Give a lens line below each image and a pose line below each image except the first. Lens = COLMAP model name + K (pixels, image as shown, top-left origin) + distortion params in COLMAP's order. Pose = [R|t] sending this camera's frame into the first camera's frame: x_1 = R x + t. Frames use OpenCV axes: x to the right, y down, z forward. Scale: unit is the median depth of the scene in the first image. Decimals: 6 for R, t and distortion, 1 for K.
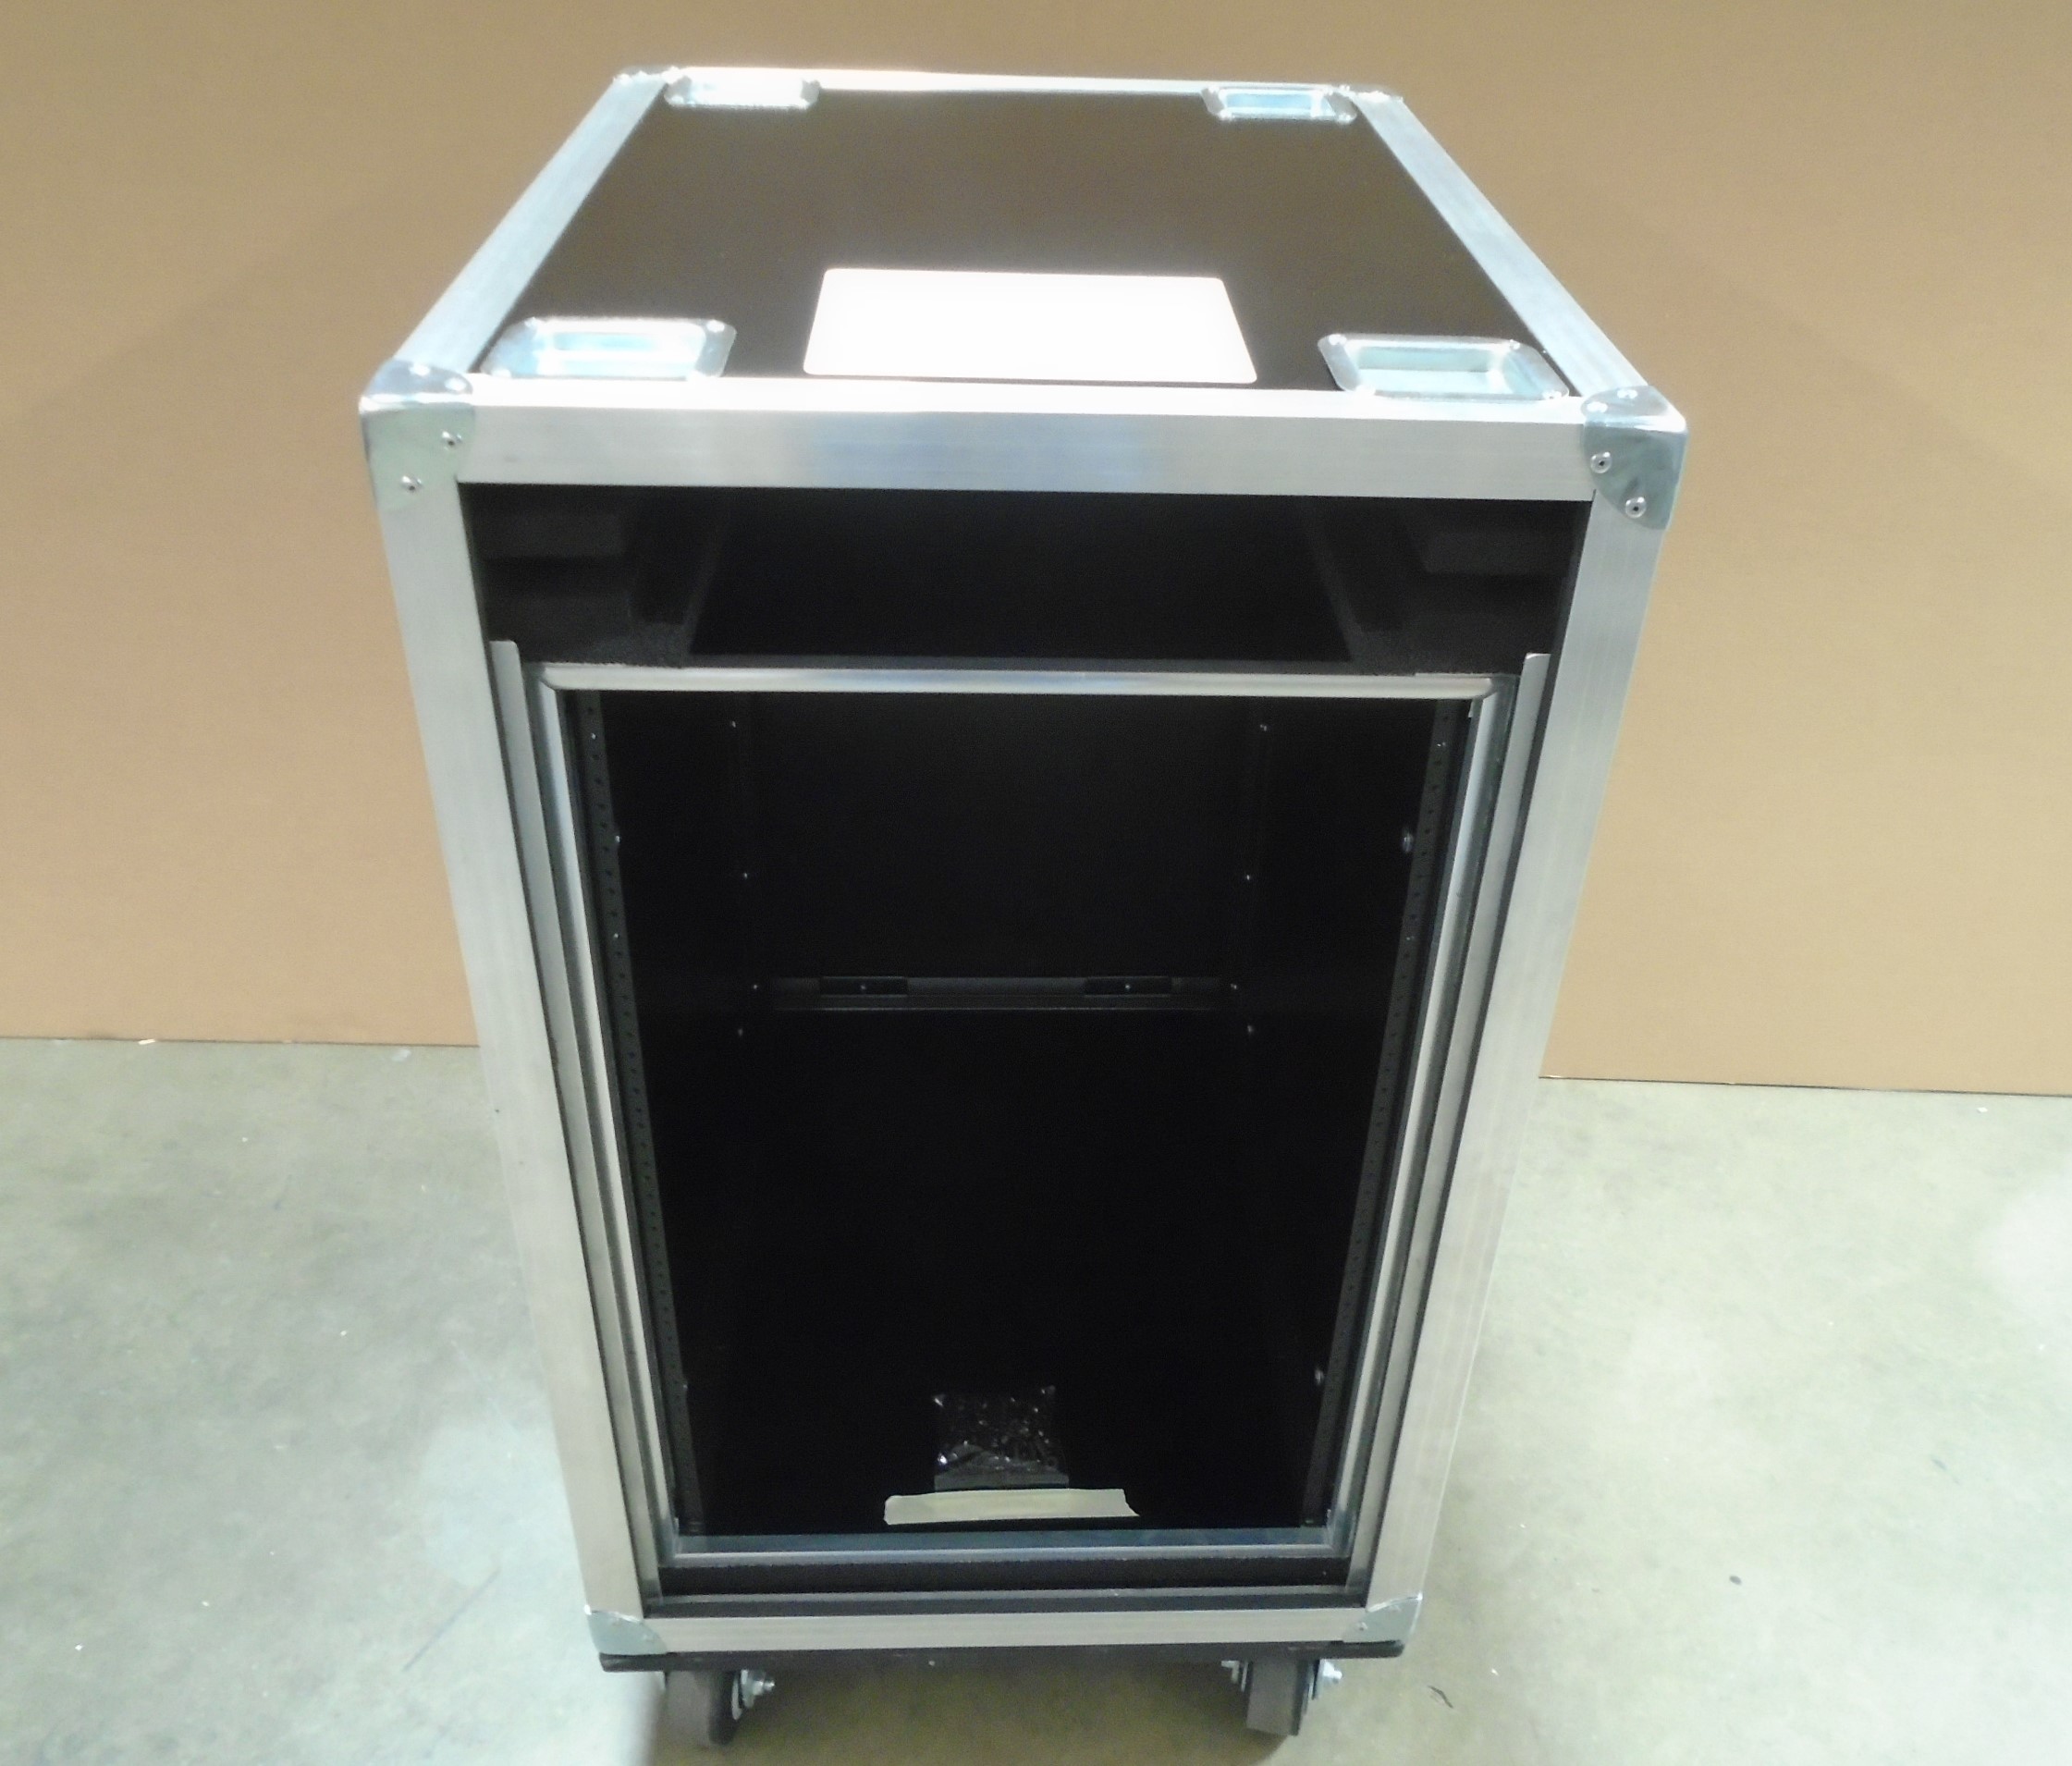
lens RADIAL K [[1836.6, 0, 1036.0], [0, 1836.6, 883.0], [0, 0, 1]] dist [-0.009944, -0.004097]
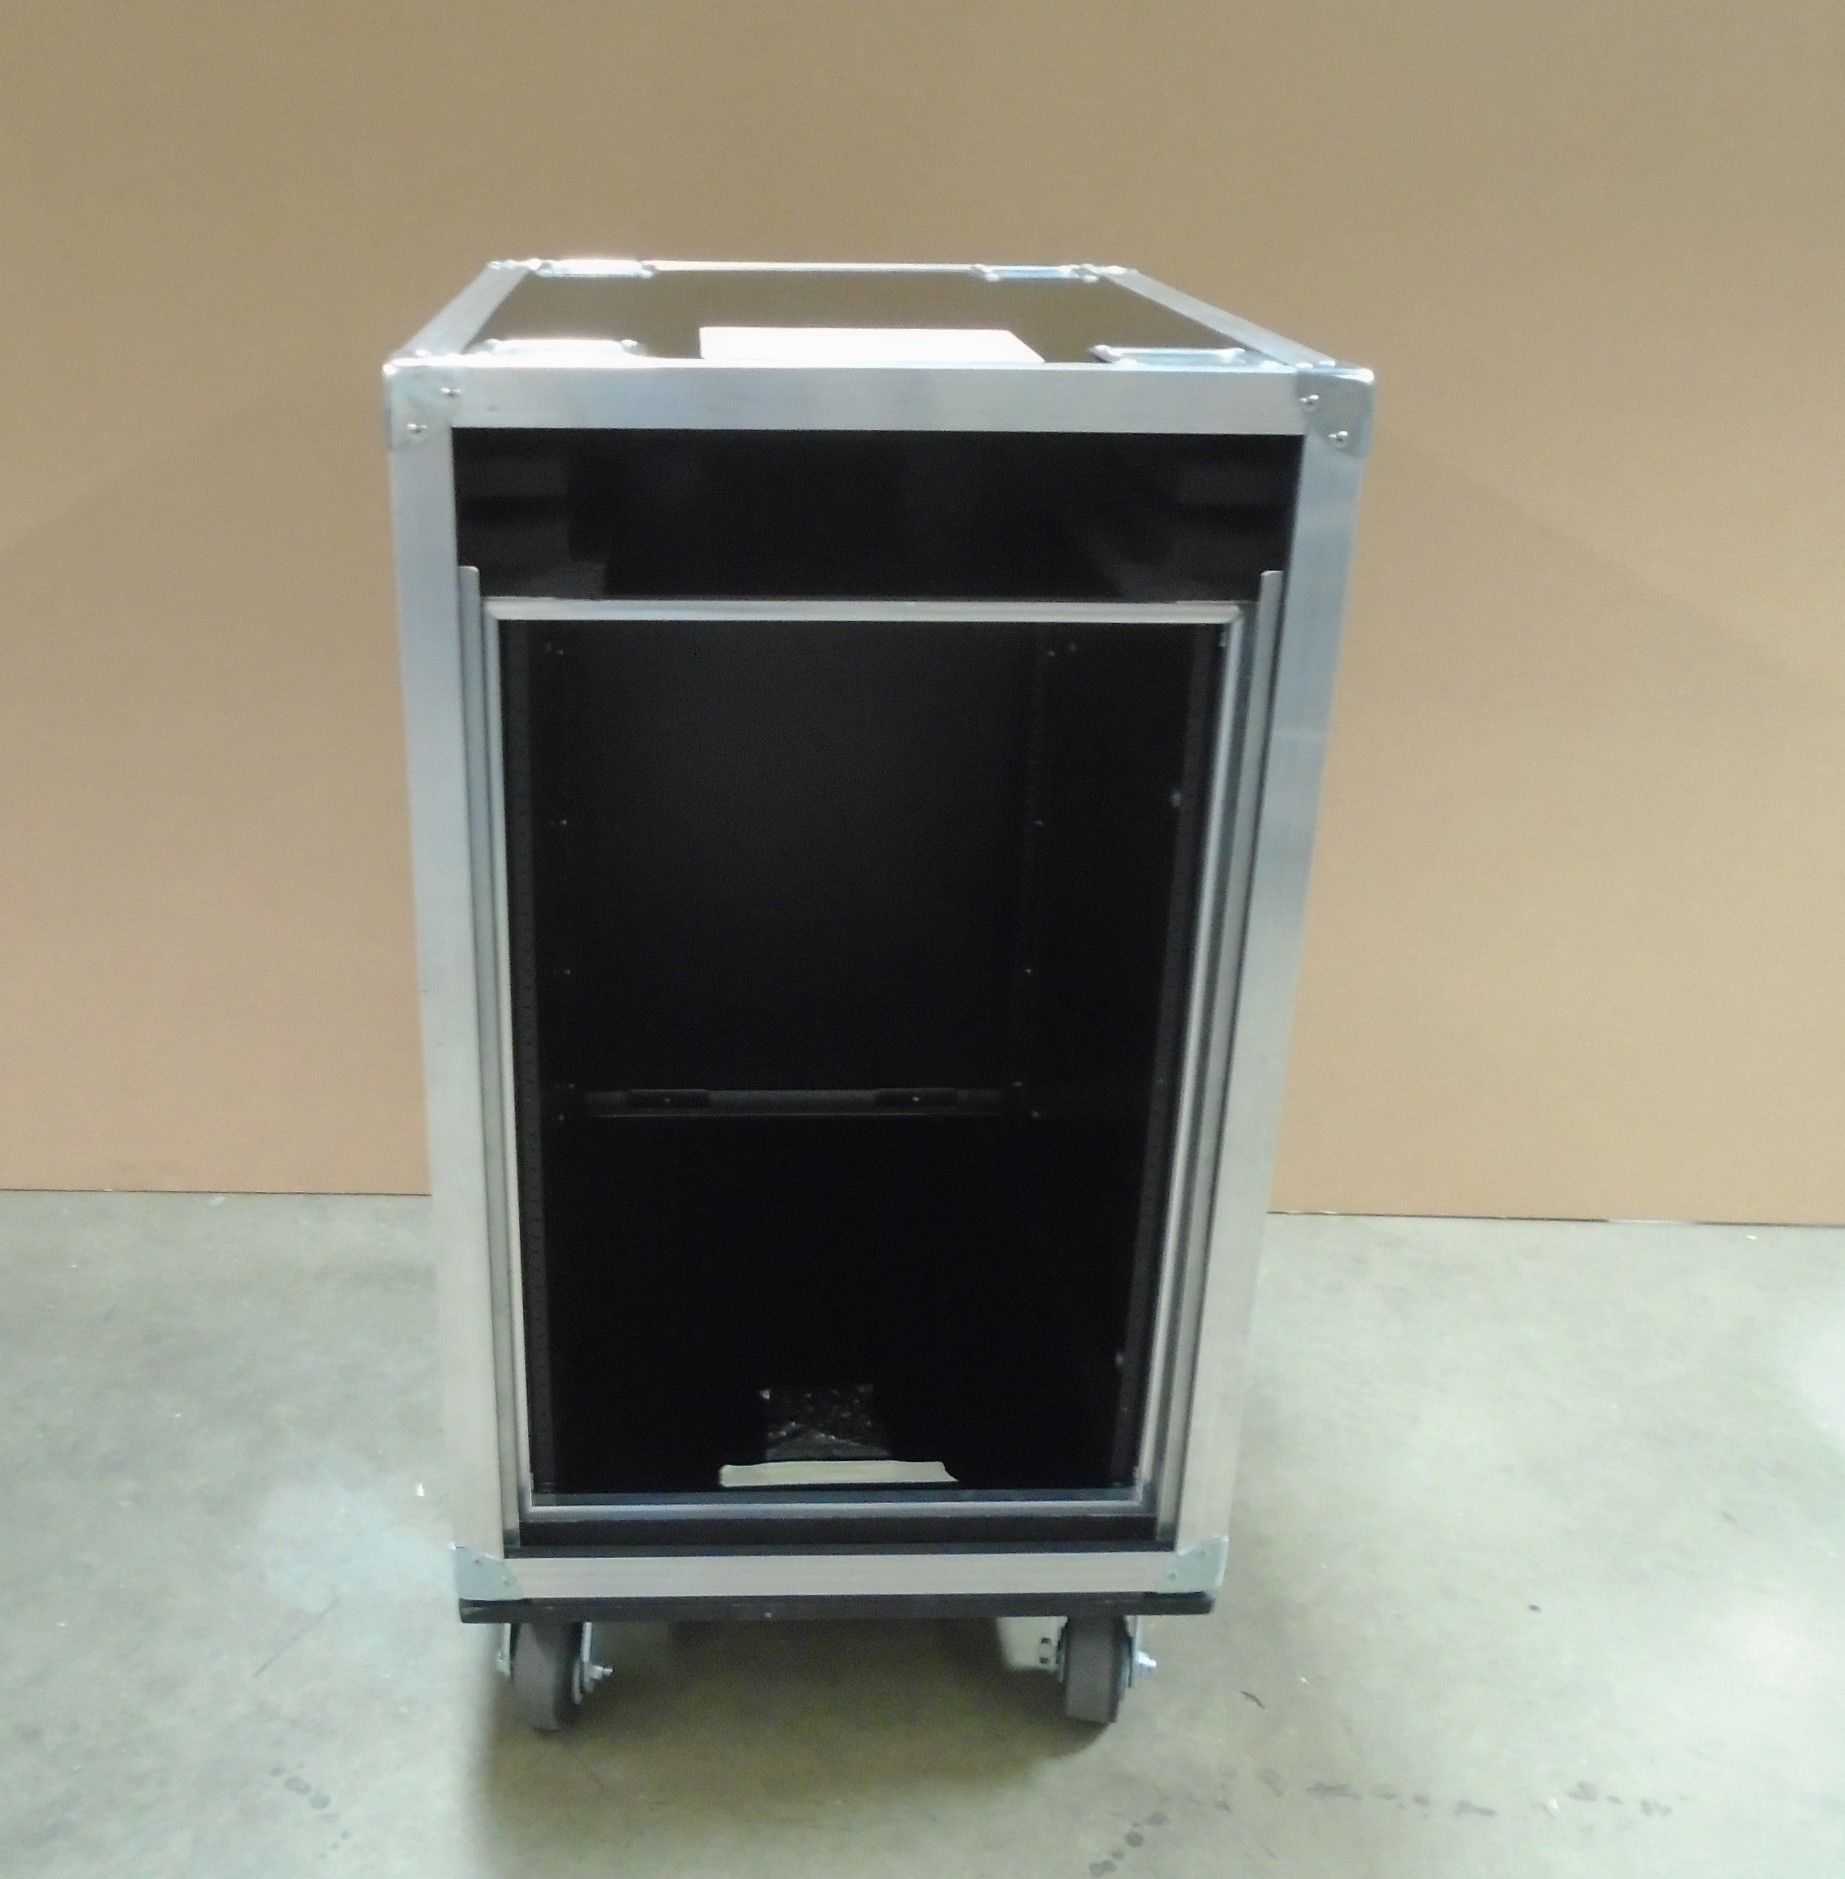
lens RADIAL K [[1997.1, 0, 709.6], [0, 1997.1, 930.2], [0, 0, 1]] dist [0.003555, -0.013291]
pose [[0.999715, -0.012160, -0.020531, -0.061442], [0.007820, 0.979857, -0.199545, 0.262859], [0.022544, 0.199328, 0.979673, -0.212983]]
